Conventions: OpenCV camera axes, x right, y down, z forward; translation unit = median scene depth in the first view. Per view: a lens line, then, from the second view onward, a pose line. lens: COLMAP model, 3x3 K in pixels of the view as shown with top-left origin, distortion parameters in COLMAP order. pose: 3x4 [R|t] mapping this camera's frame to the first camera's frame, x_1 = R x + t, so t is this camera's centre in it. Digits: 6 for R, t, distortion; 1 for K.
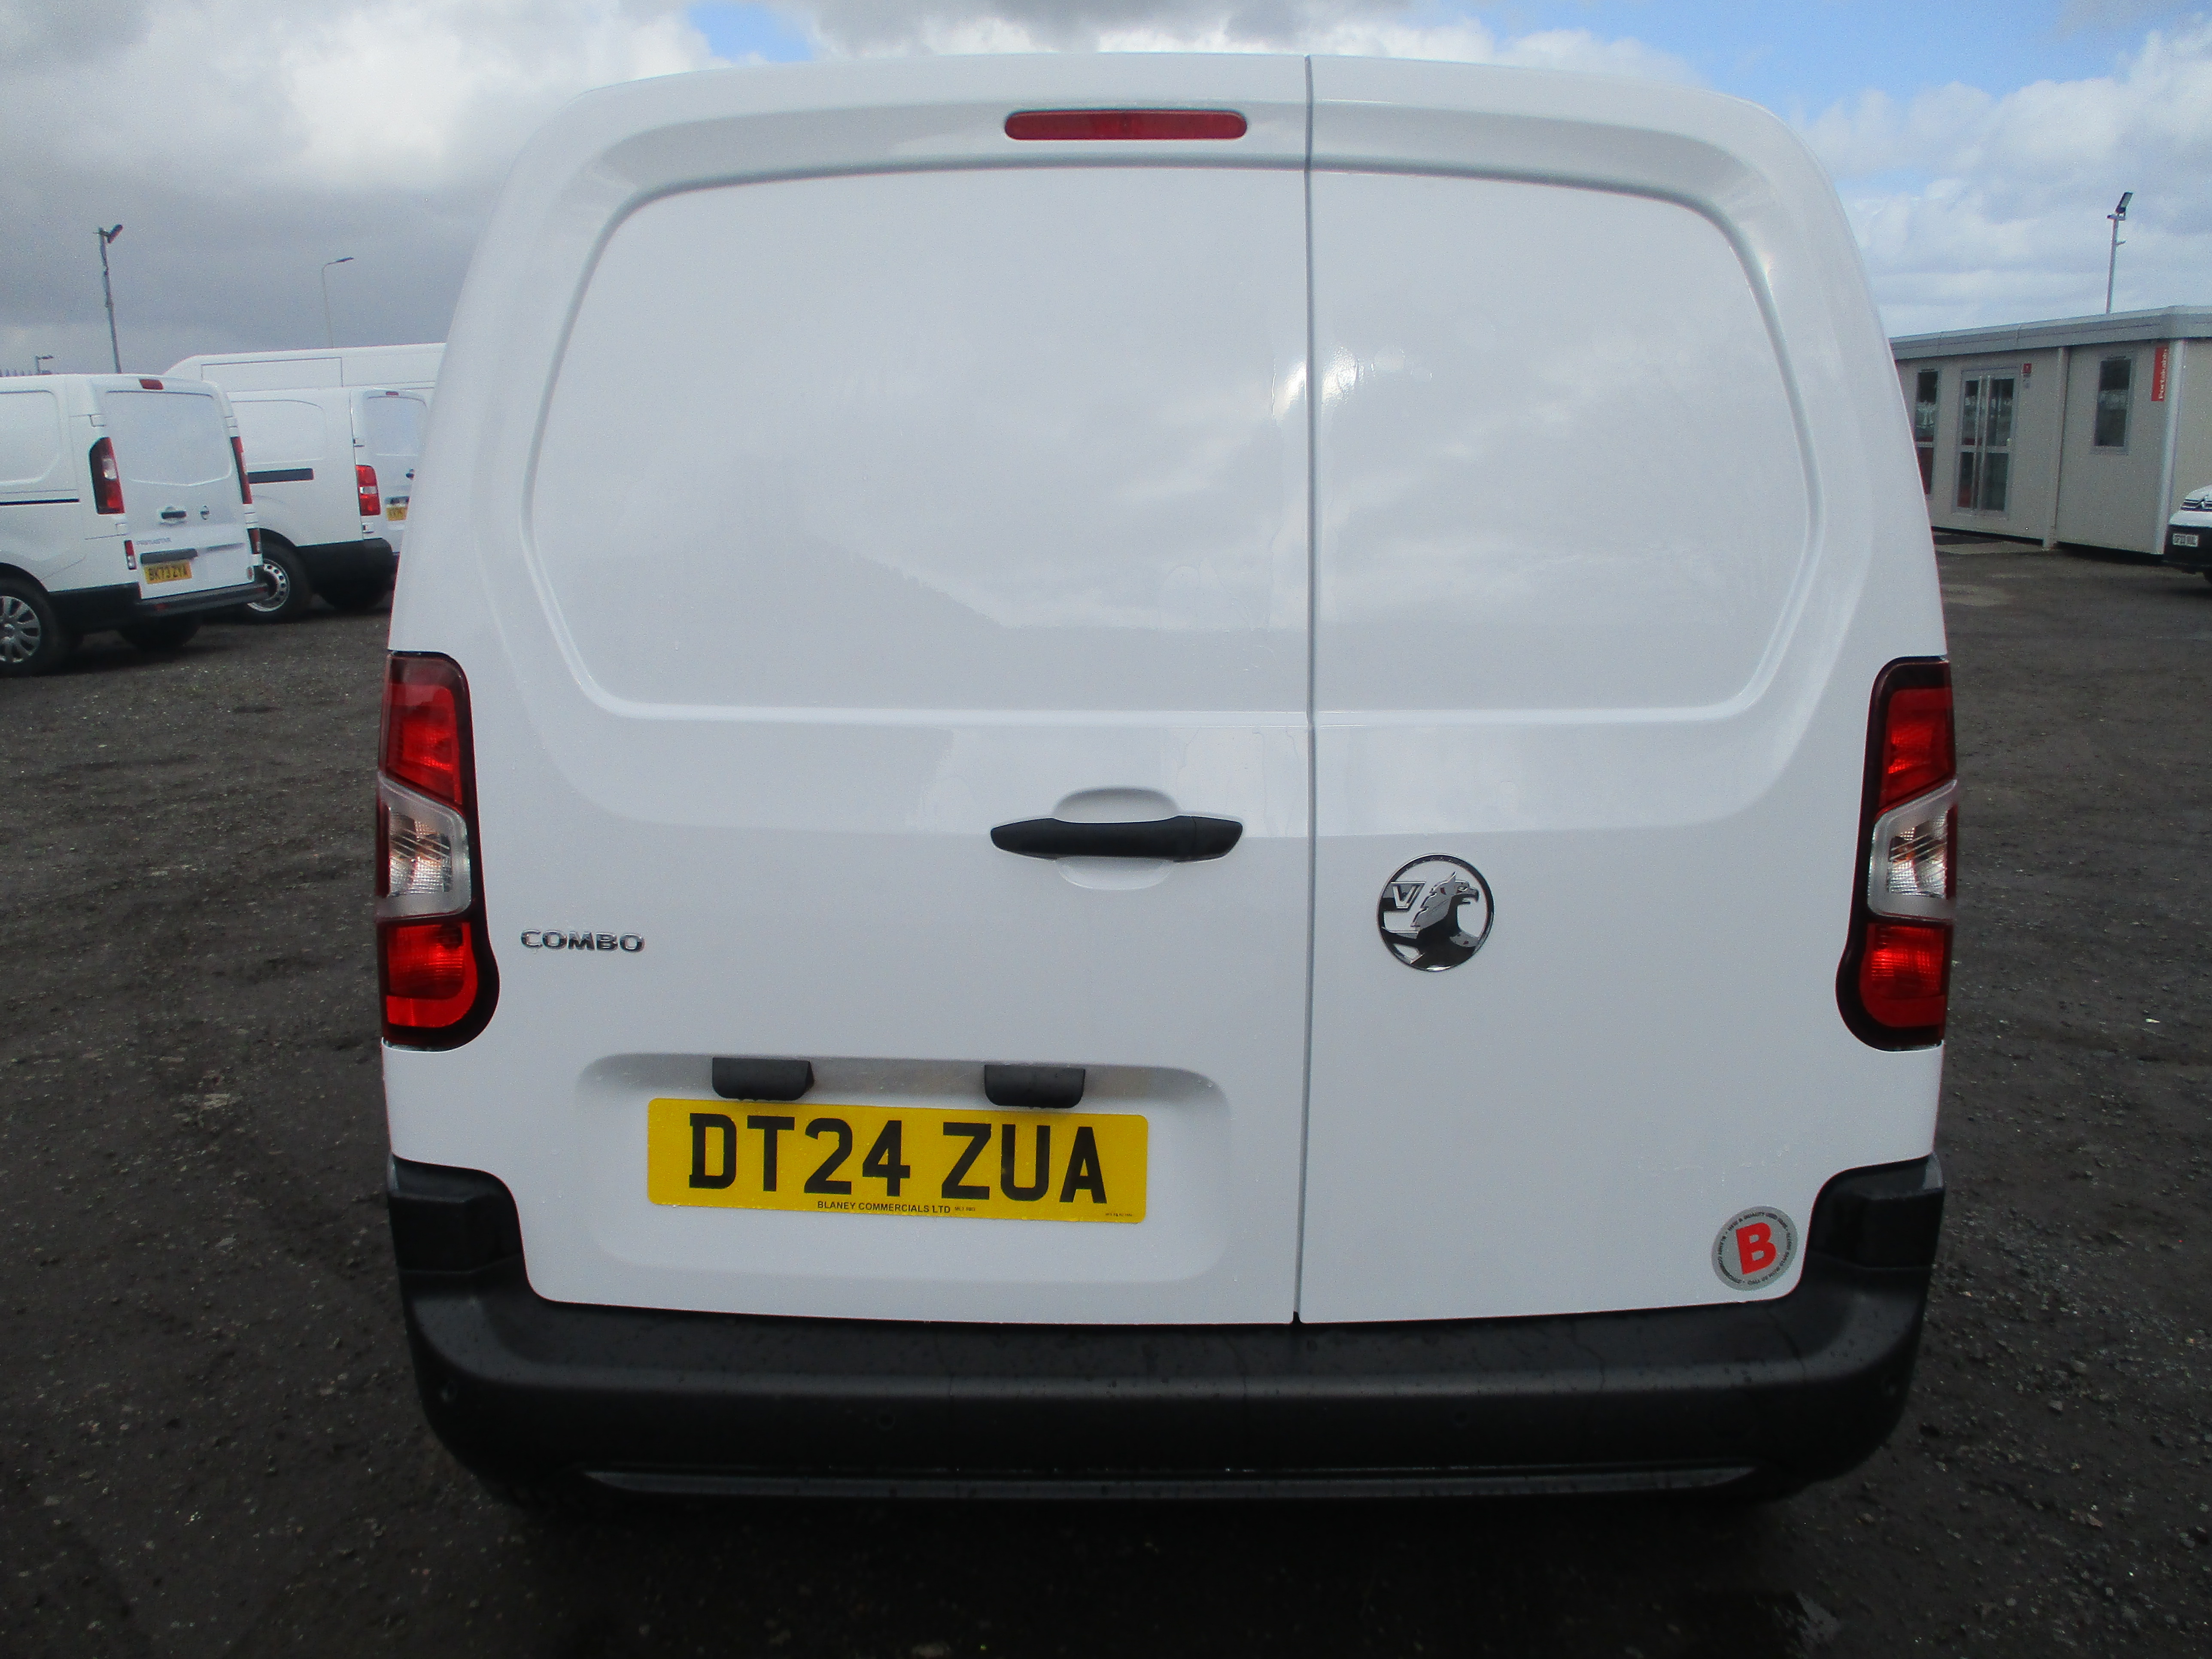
lens RADIAL K [[1841.4, 0, 1104.1], [0, 1841.4, 835.7], [0, 0, 1]] dist [-0.029657, 0.023858]
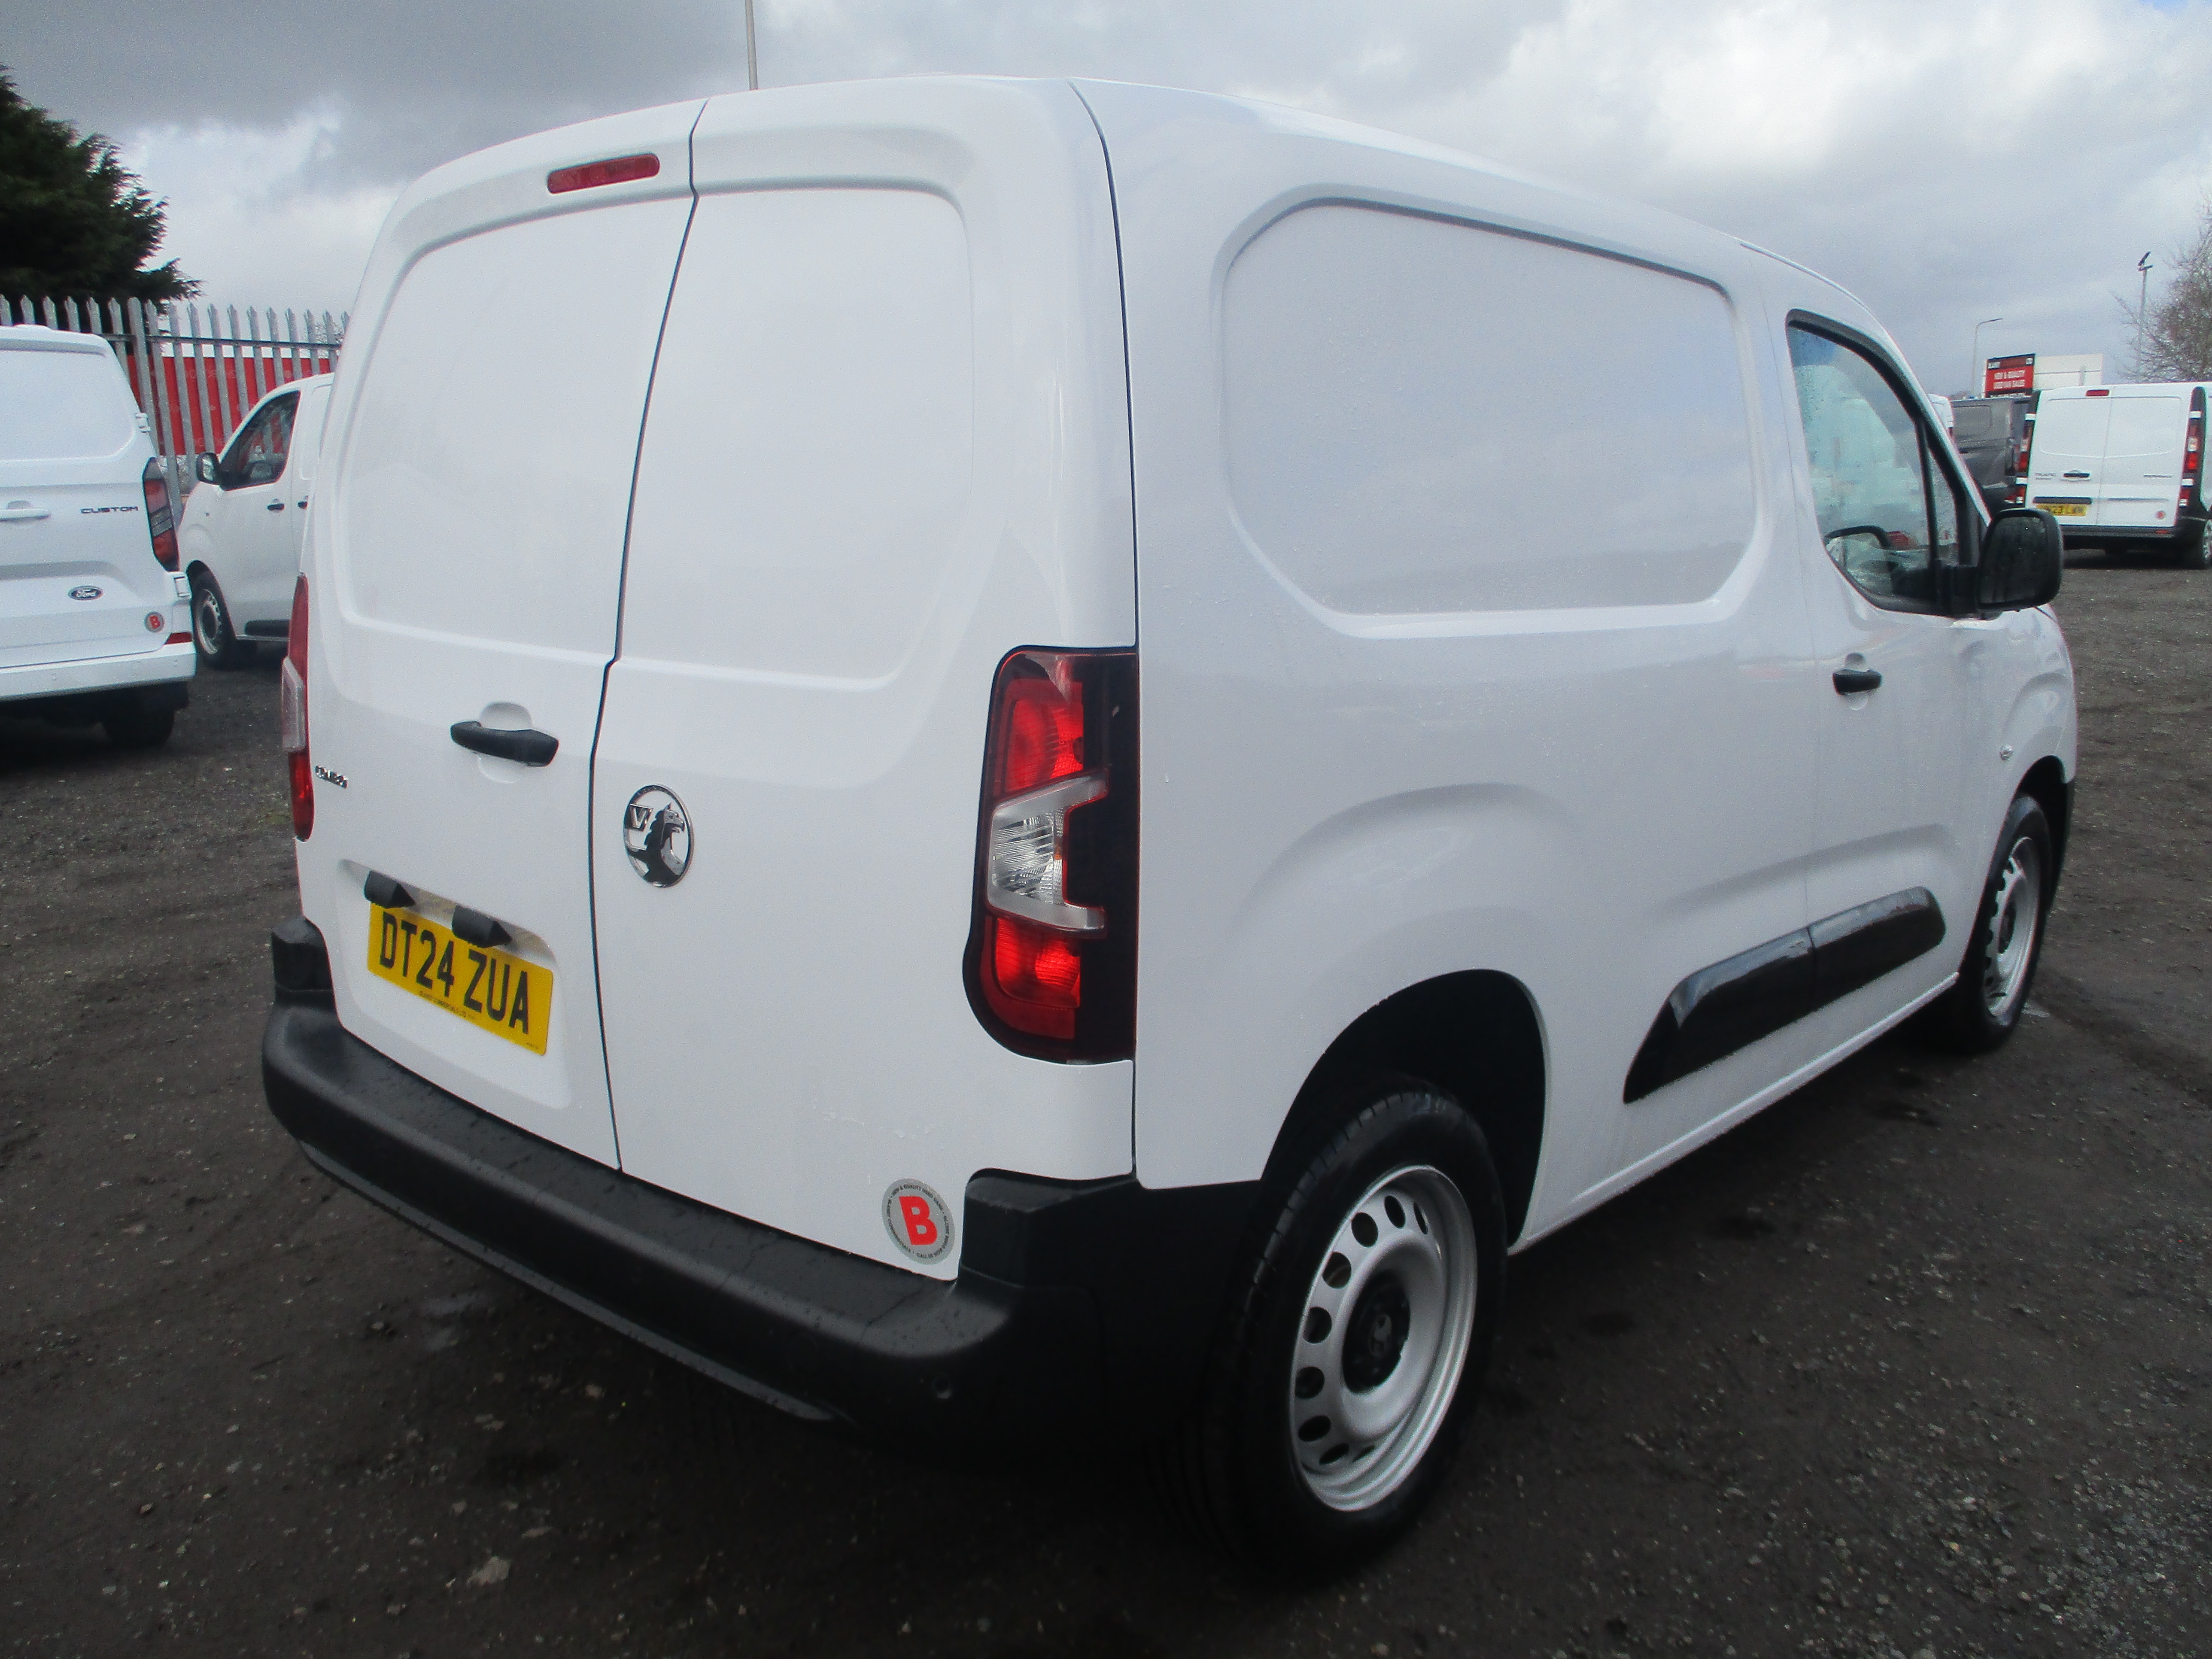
lens RADIAL K [[1841.4, 0, 1090.4], [0, 1841.4, 820.1], [0, 0, 1]] dist [-0.029657, 0.023858]
pose [[0.743469, 0.130019, -0.656010, 1.094352], [-0.131147, 0.990218, 0.047626, -0.056023], [0.655785, 0.050626, 0.753248, 0.297567]]
